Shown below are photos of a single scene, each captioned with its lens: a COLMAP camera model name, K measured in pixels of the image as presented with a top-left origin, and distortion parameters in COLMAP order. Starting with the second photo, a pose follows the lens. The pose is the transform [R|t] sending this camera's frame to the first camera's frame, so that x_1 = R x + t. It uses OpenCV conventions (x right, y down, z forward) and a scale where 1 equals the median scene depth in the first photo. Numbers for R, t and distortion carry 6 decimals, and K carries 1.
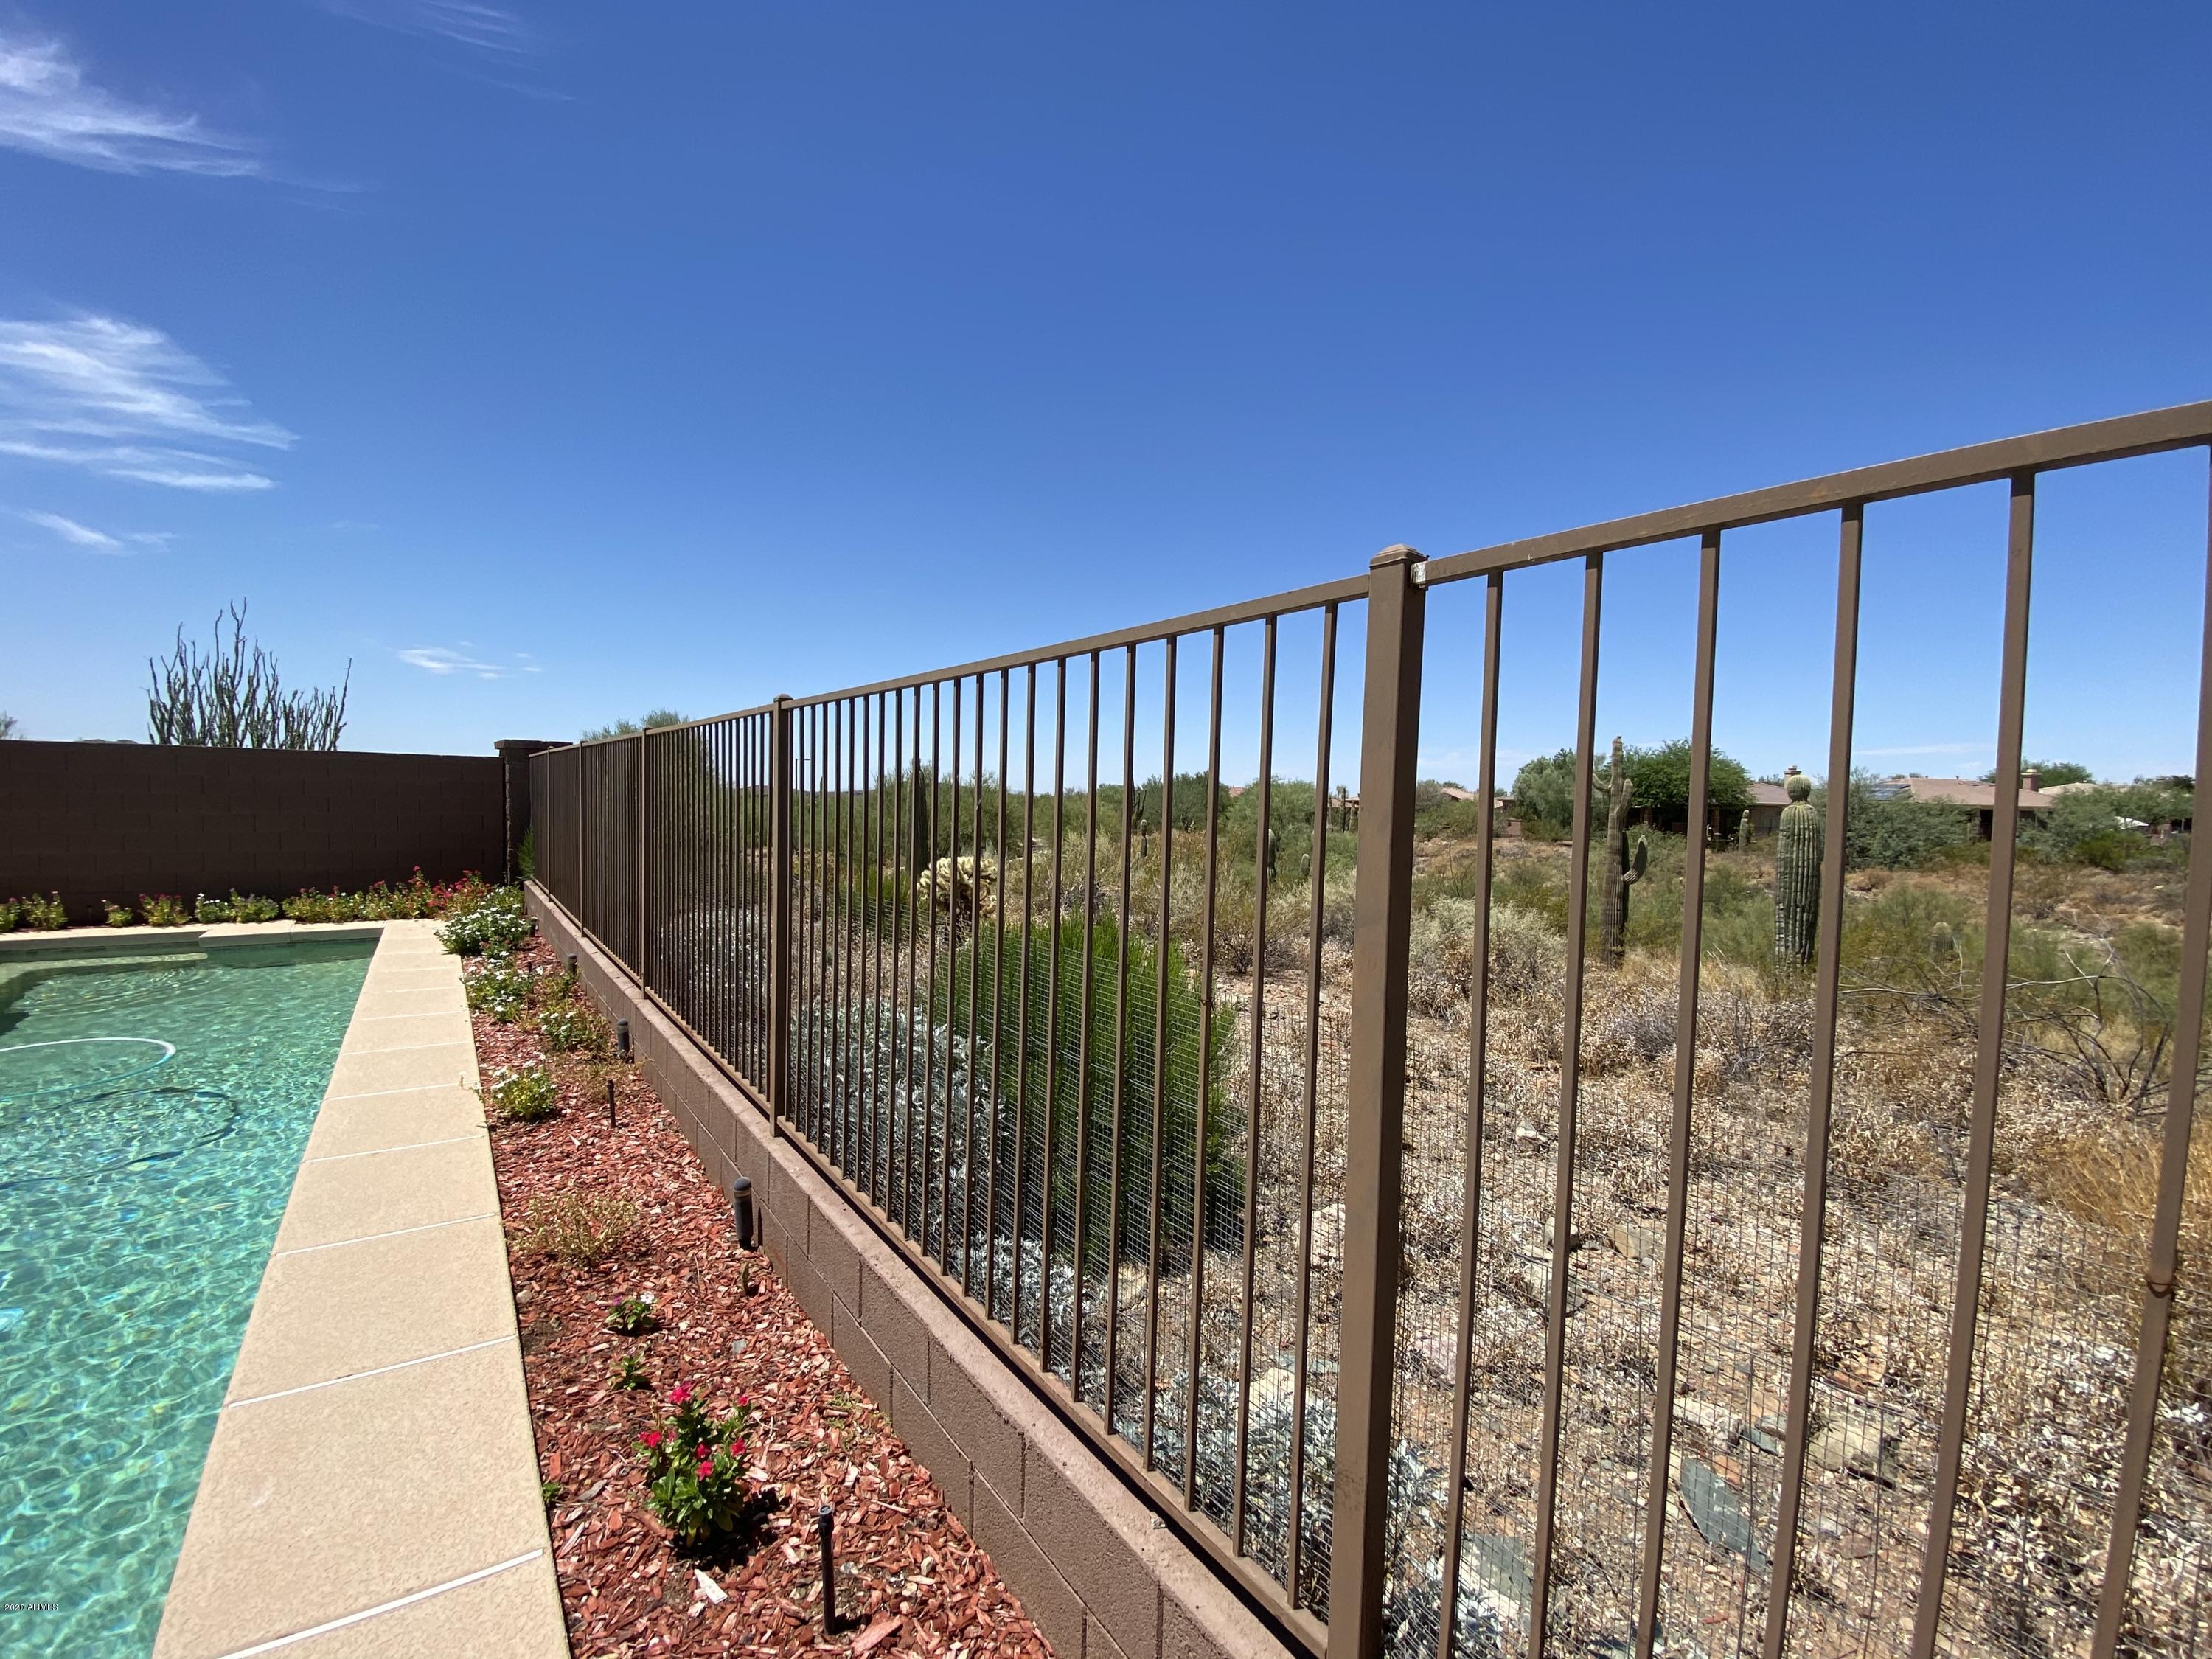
lens RADIAL K [[902.8, 0, 1100.0], [0, 902.8, 838.7], [0, 0, 1]] dist [0.006452, -0.012681]
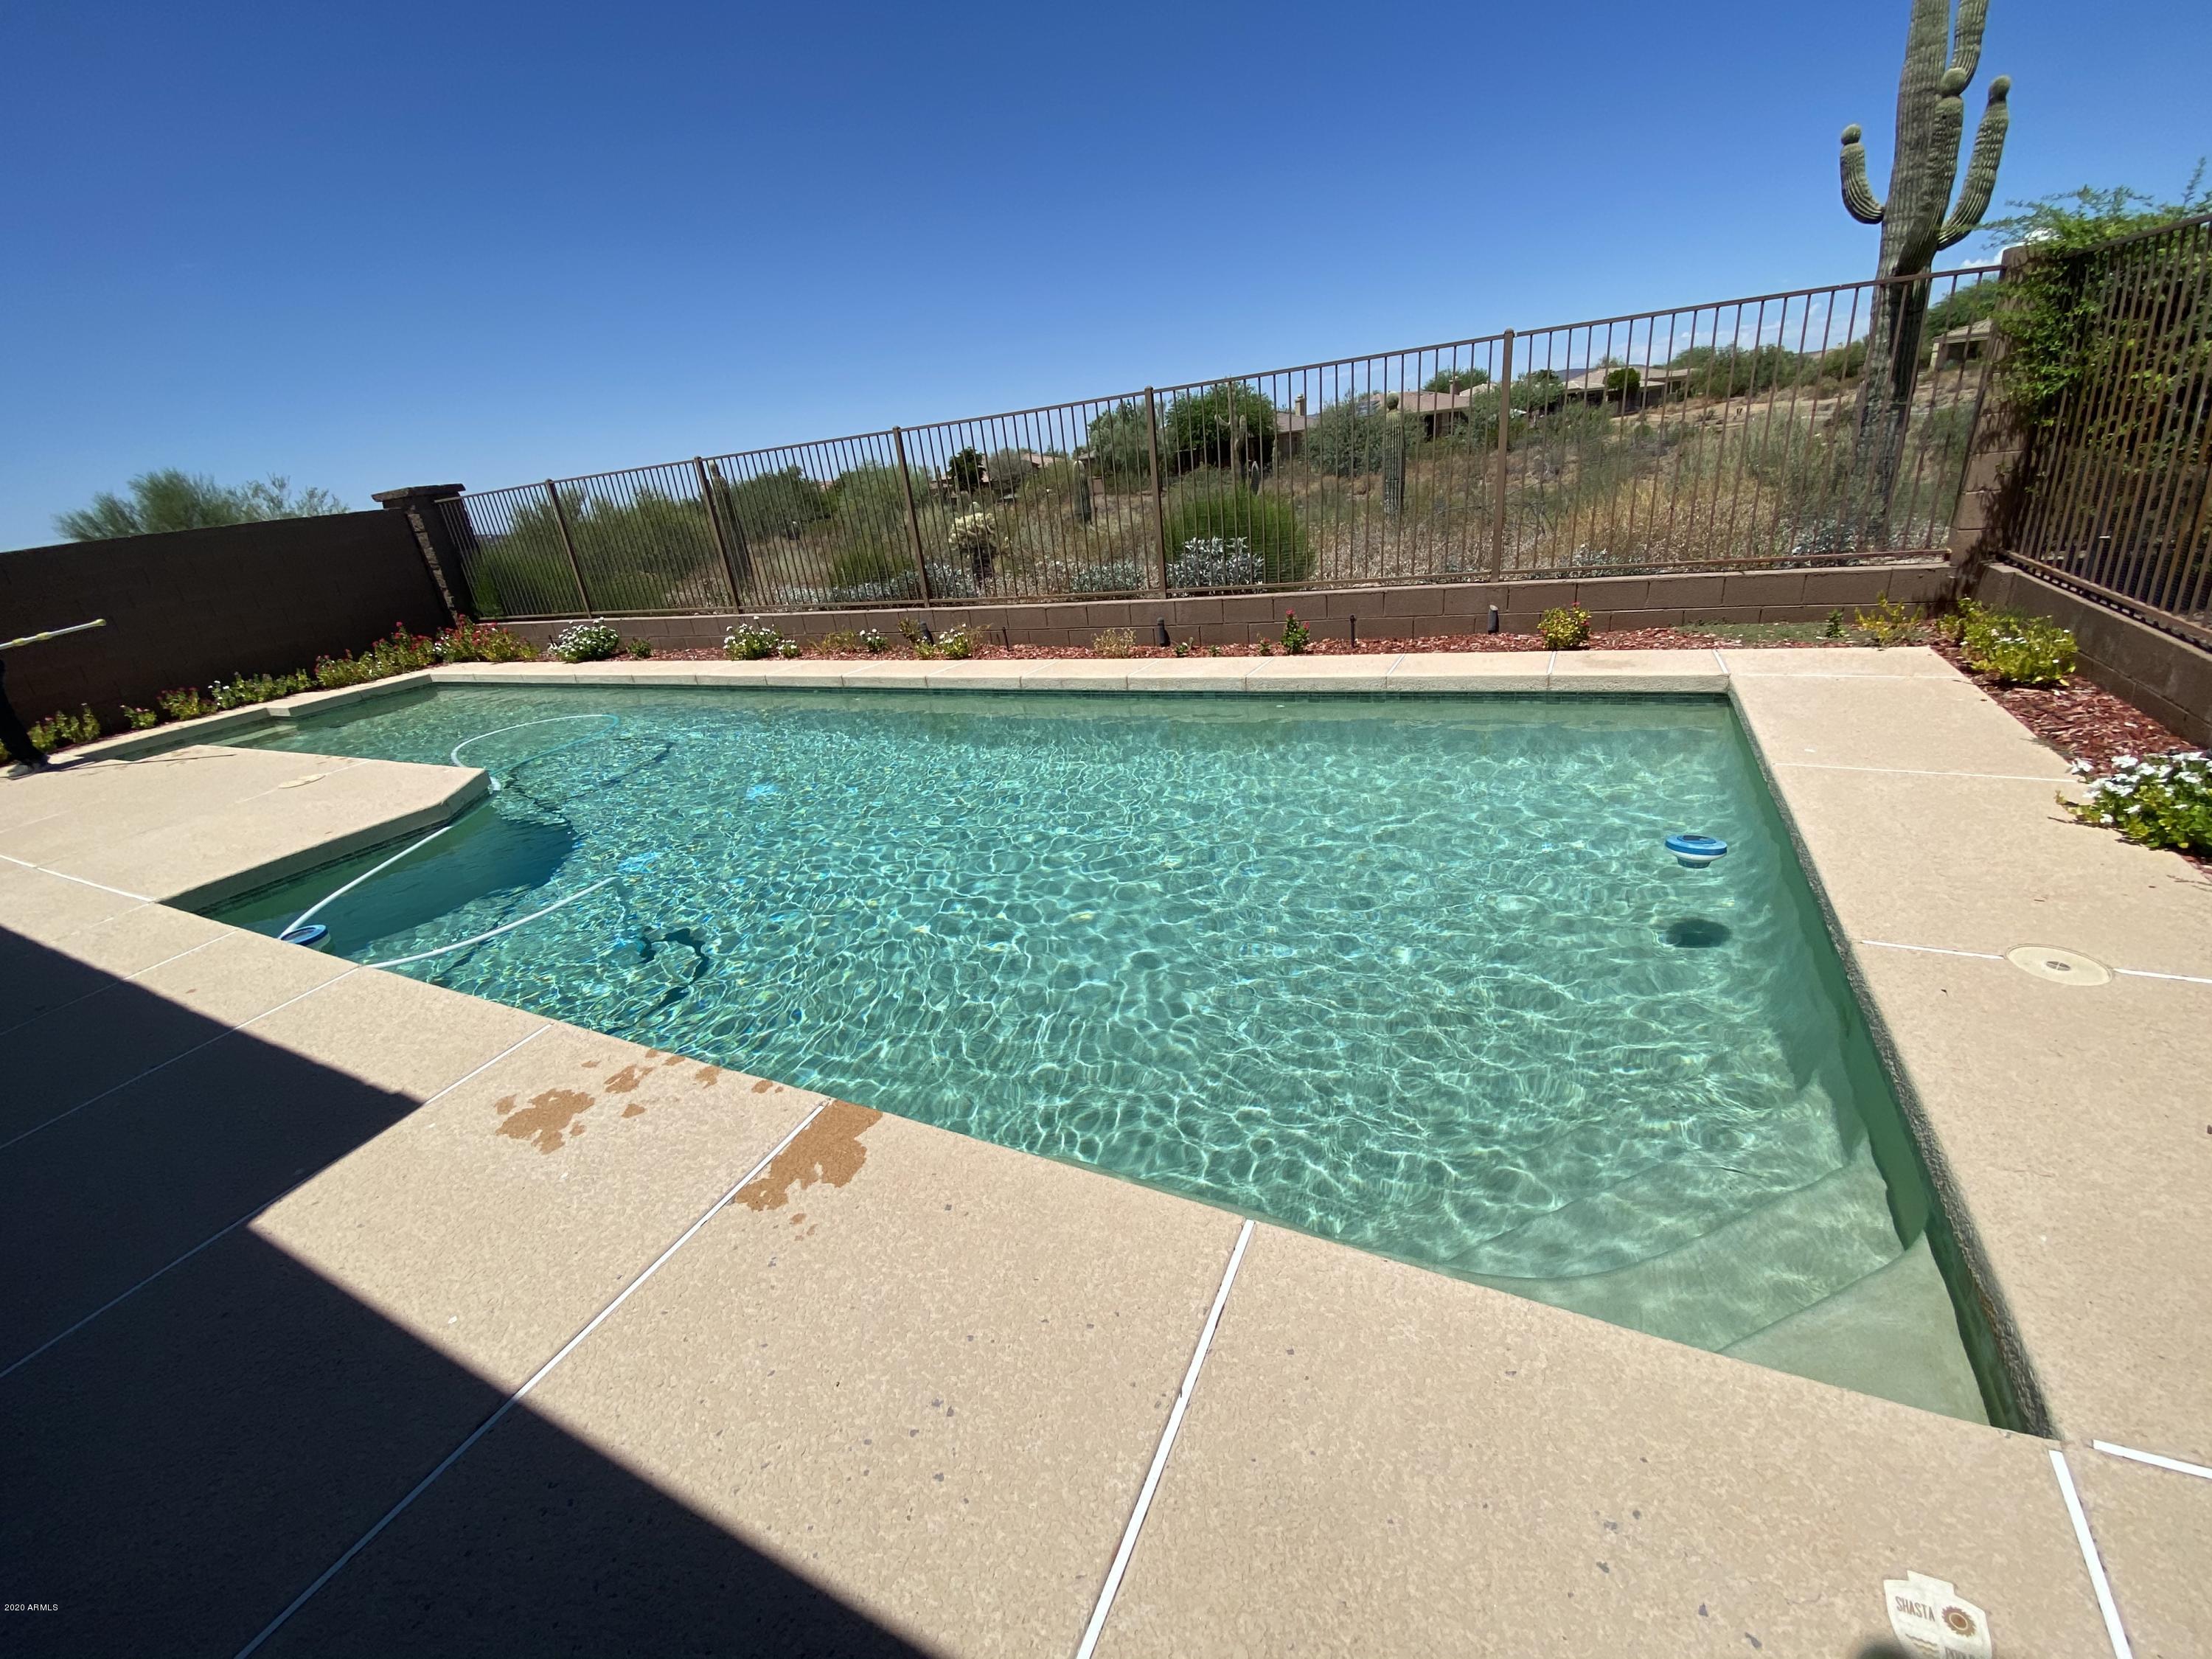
lens RADIAL K [[902.8, 0, 1097.2], [0, 902.8, 835.1], [0, 0, 1]] dist [0.006452, -0.012681]
pose [[0.884561, -0.284697, 0.369458, -0.488596], [0.153176, 0.925487, 0.346426, 0.020638], [-0.440555, -0.249842, 0.862259, -0.336771]]
